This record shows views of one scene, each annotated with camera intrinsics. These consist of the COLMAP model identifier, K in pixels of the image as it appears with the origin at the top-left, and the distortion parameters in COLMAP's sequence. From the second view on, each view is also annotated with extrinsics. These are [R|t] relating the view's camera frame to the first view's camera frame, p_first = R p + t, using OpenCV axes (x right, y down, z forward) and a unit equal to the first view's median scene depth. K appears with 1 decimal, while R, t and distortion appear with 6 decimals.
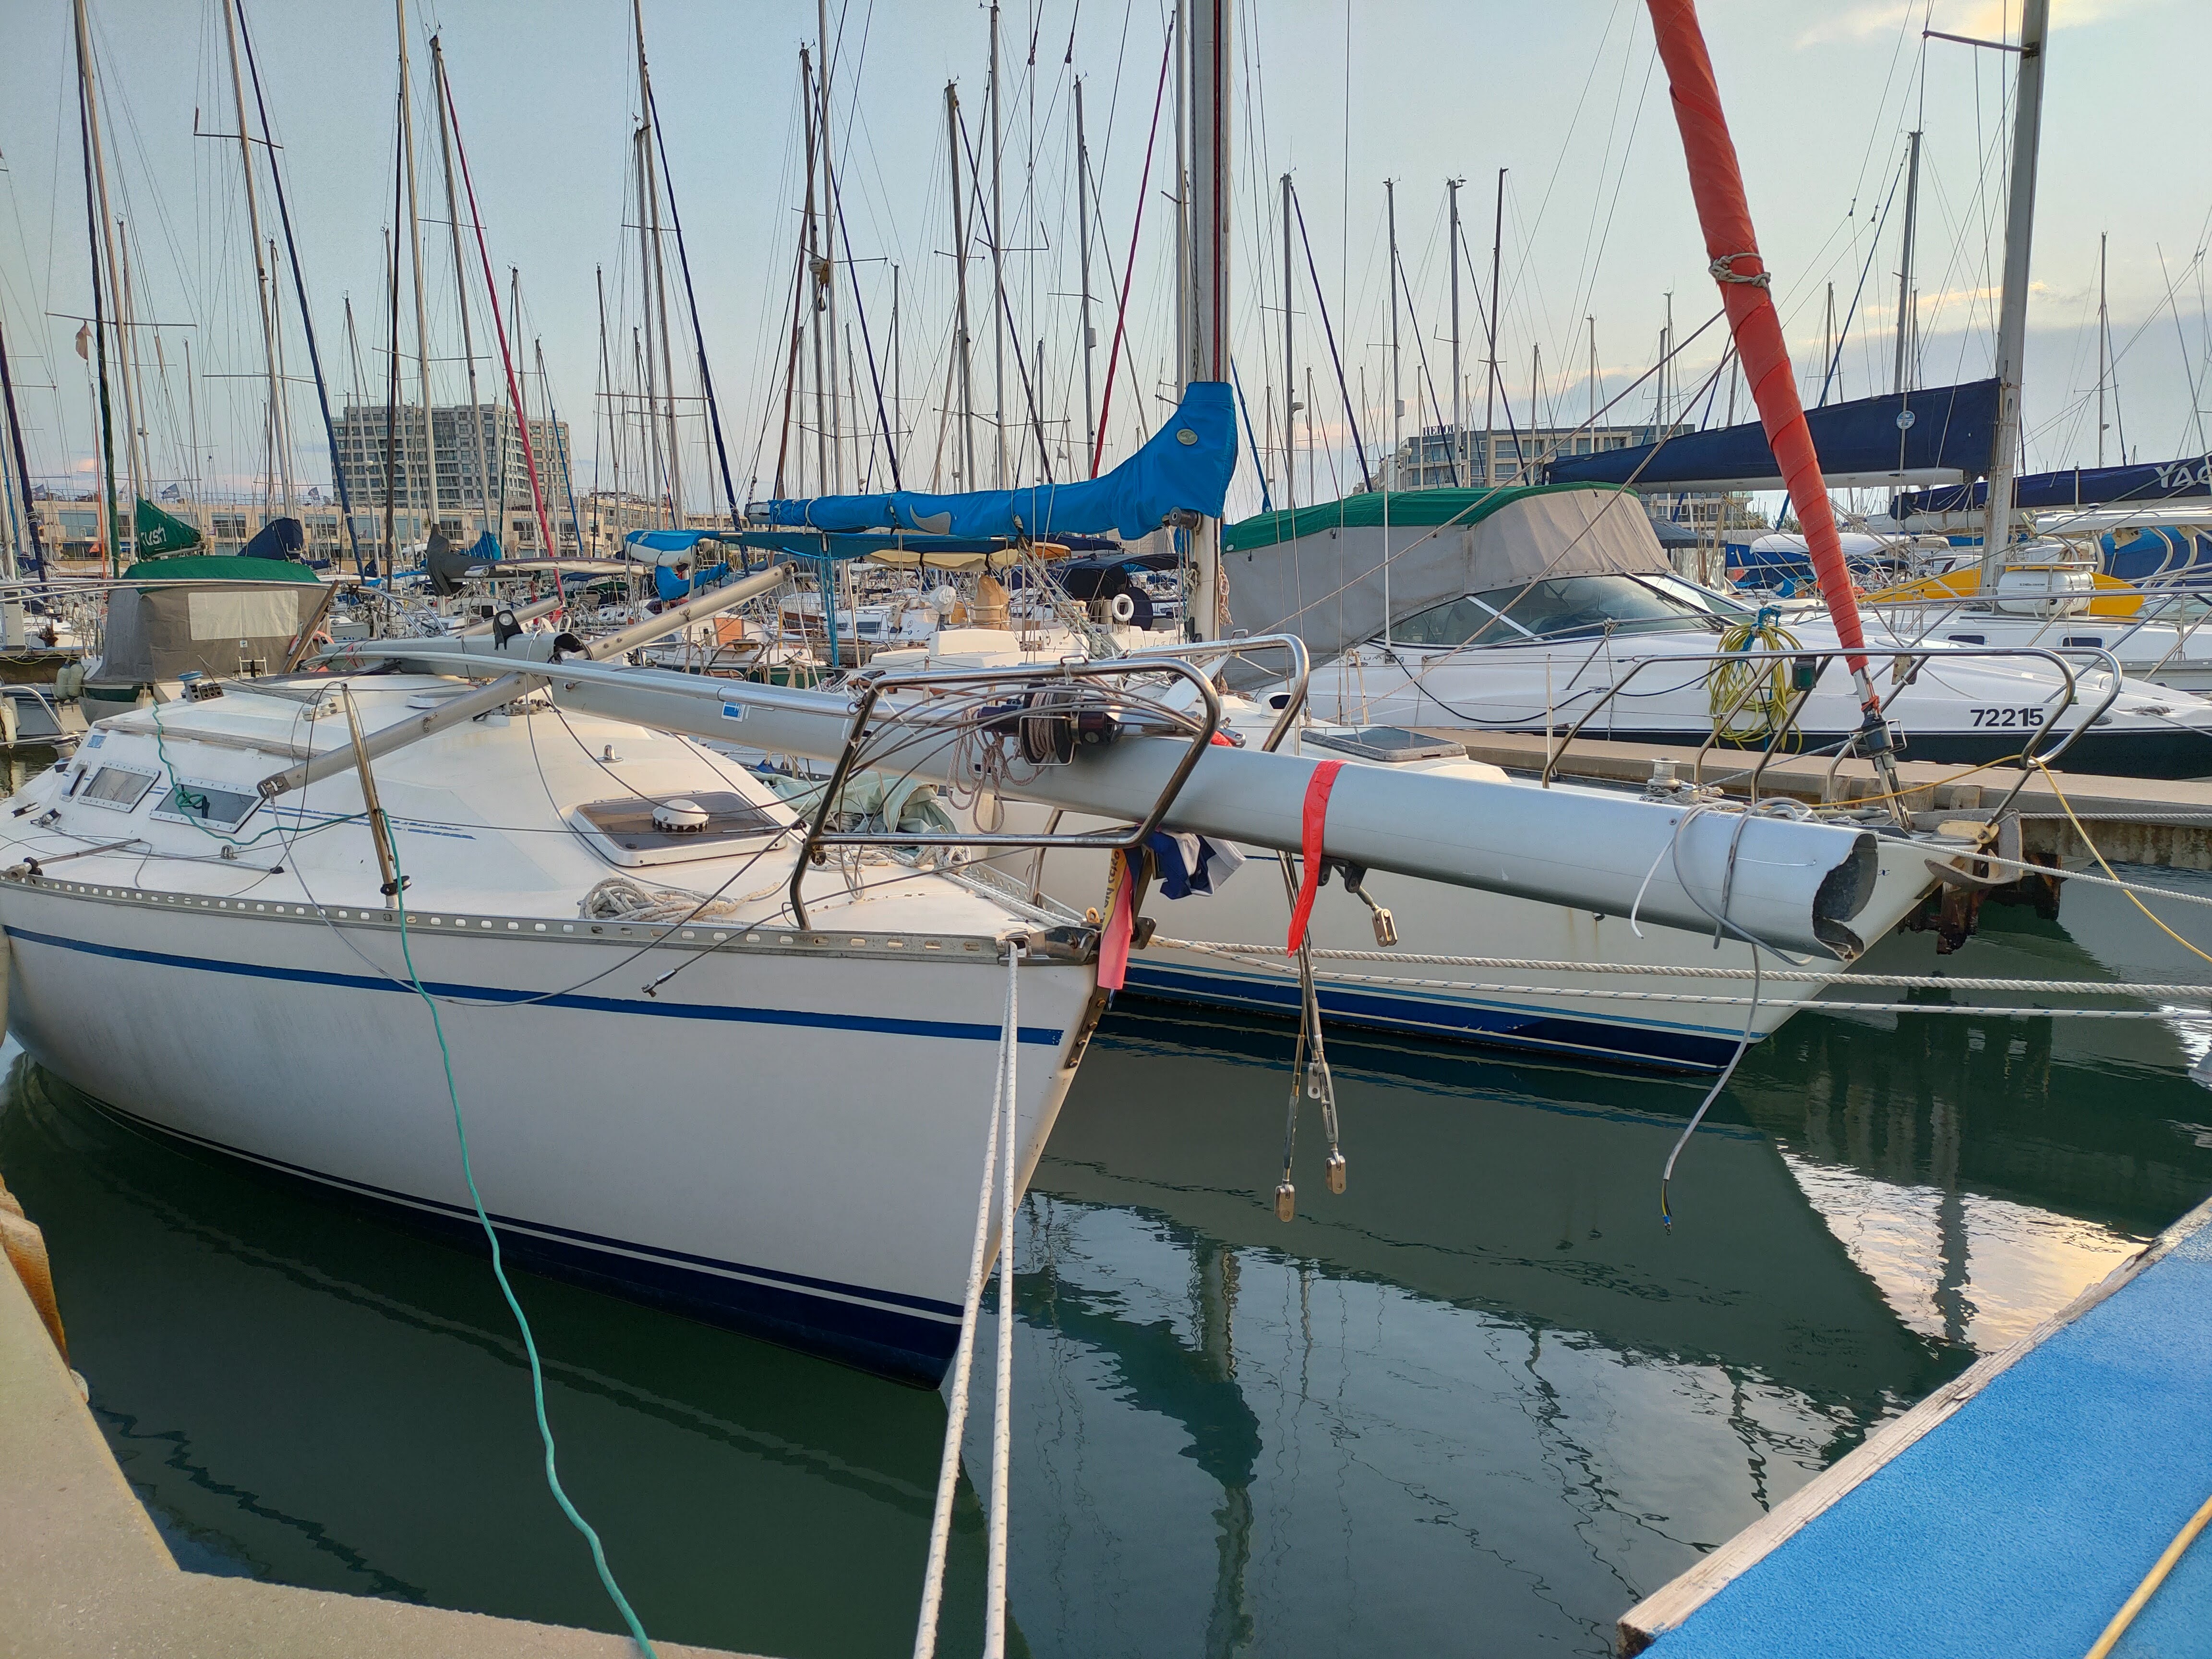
lens RADIAL K [[1700.7, 0, 1106.0], [0, 1700.7, 829.5], [0, 0, 1]] dist [0.014563, 0.003773]
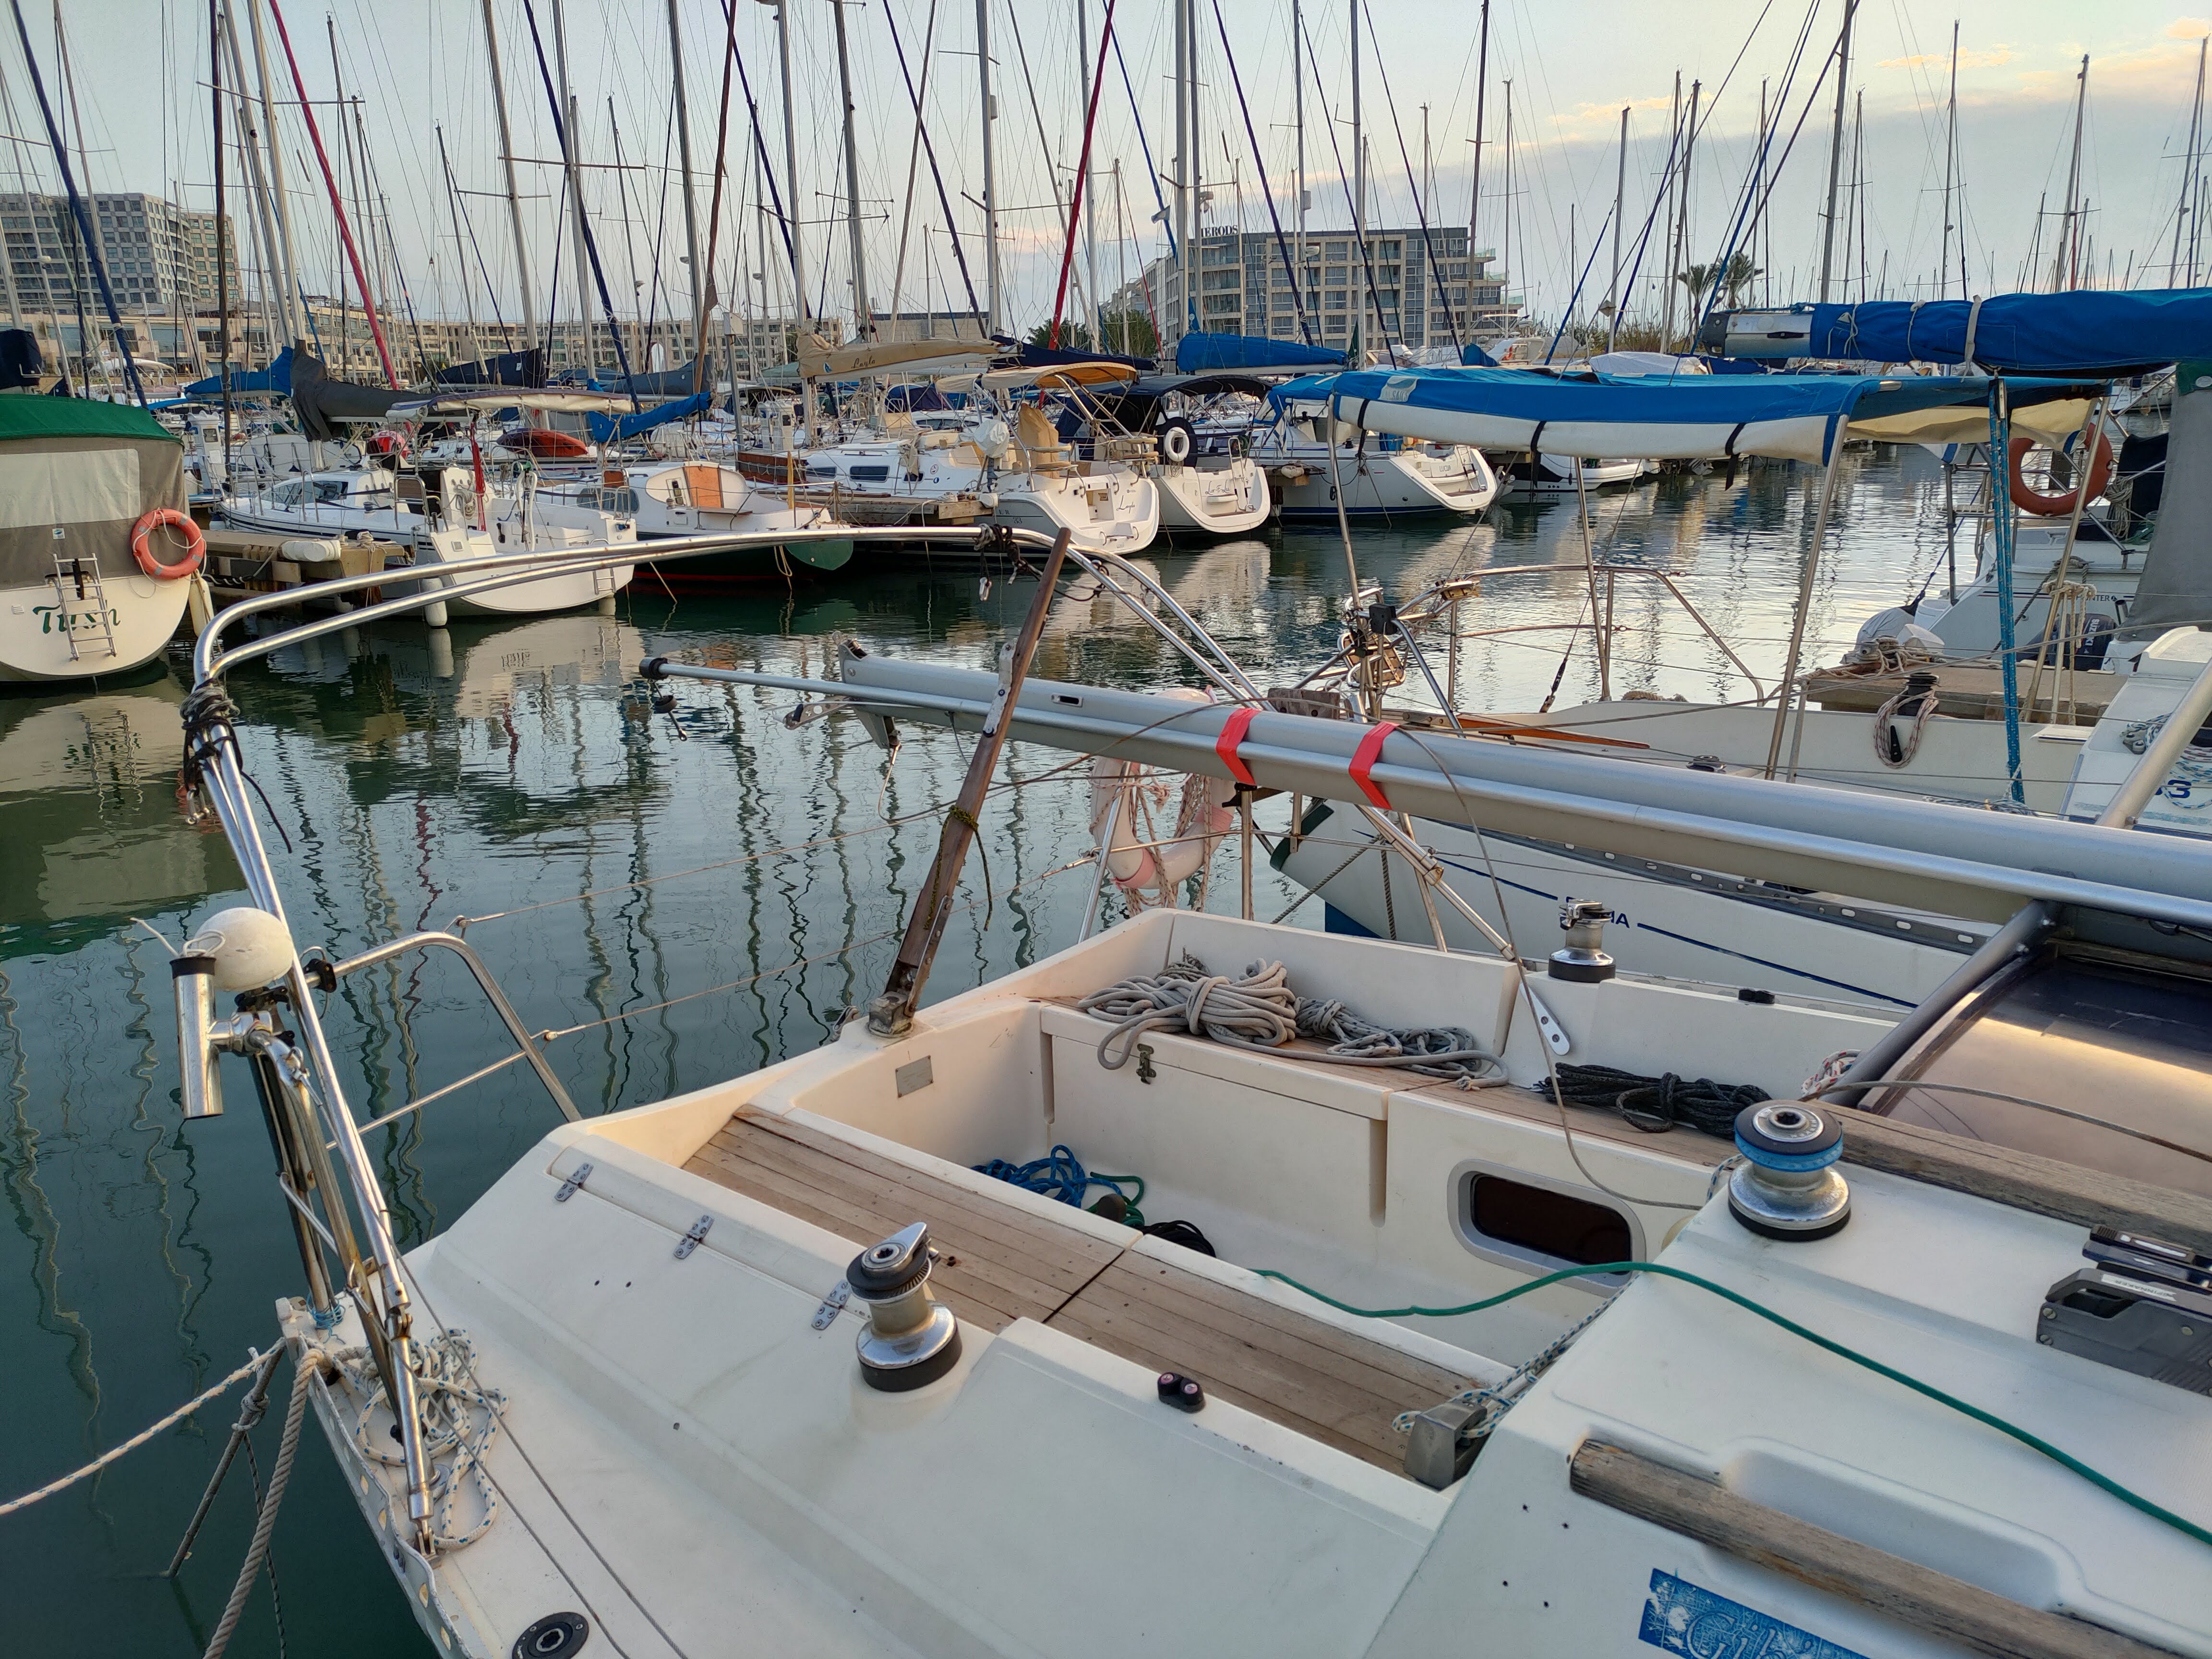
lens RADIAL K [[1629.4, 0, 1106.0], [0, 1629.4, 829.5], [0, 0, 1]] dist [0.027857, -0.006172]
pose [[0.984877, -0.054246, 0.164543, -0.161298], [0.034513, 0.992113, 0.120498, -0.042764], [-0.169782, -0.112997, 0.978982, 0.223346]]
